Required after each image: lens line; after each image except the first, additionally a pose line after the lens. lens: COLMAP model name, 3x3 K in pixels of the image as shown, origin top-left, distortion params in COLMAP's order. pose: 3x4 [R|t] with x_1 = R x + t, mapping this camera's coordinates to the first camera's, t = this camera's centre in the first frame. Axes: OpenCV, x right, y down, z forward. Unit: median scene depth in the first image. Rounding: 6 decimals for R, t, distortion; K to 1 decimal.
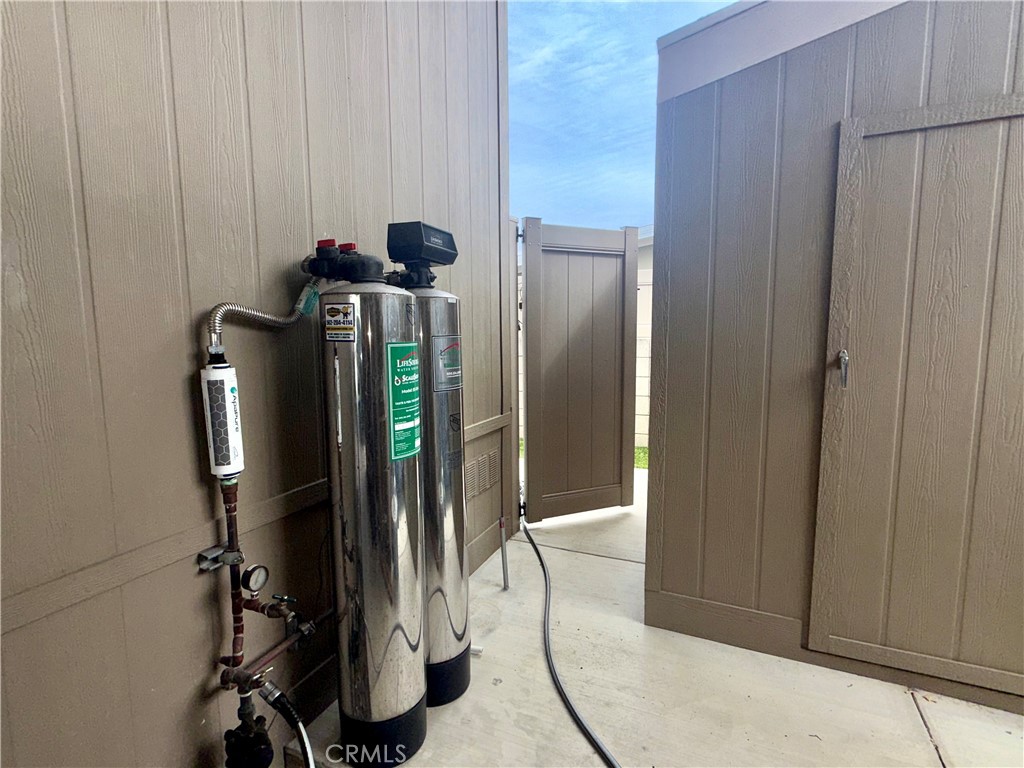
lens RADIAL K [[512.1, 0, 510.8], [0, 512.1, 383.3], [0, 0, 1]] dist [0.000726, 0.000316]
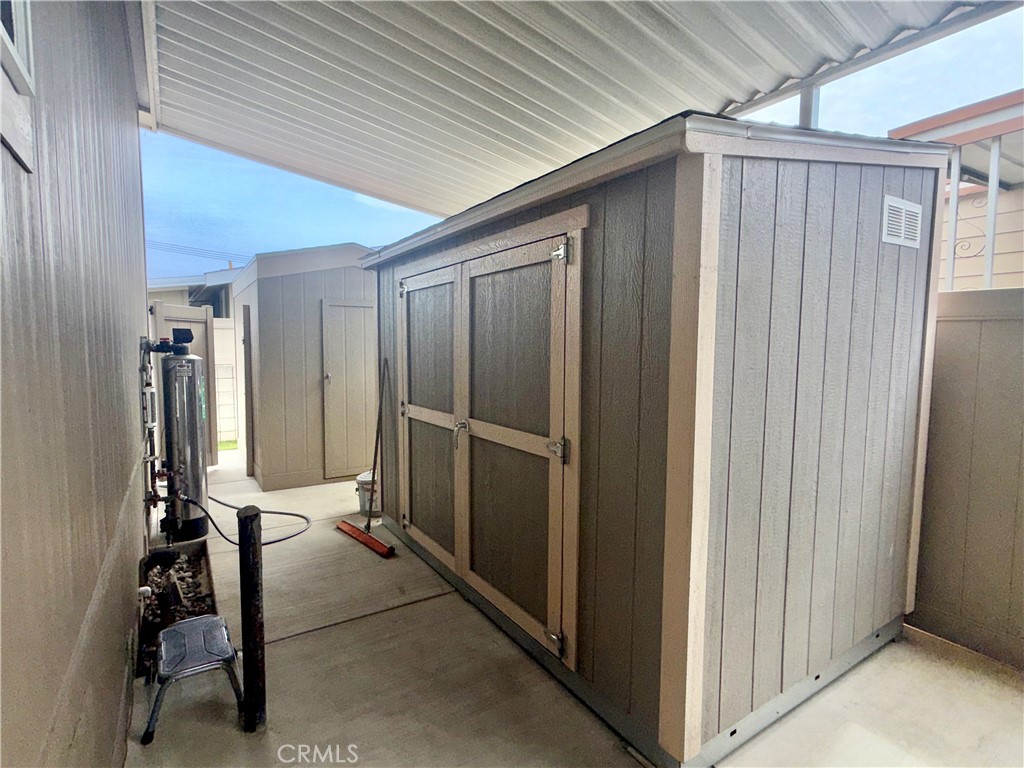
lens RADIAL K [[512.1, 0, 513.9], [0, 512.1, 384.6], [0, 0, 1]] dist [0.000726, 0.000316]
pose [[0.535182, -0.054253, 0.842993, -1.288841], [0.080964, 0.996636, 0.012741, 0.053635], [-0.840848, 0.061434, 0.537774, -1.505352]]
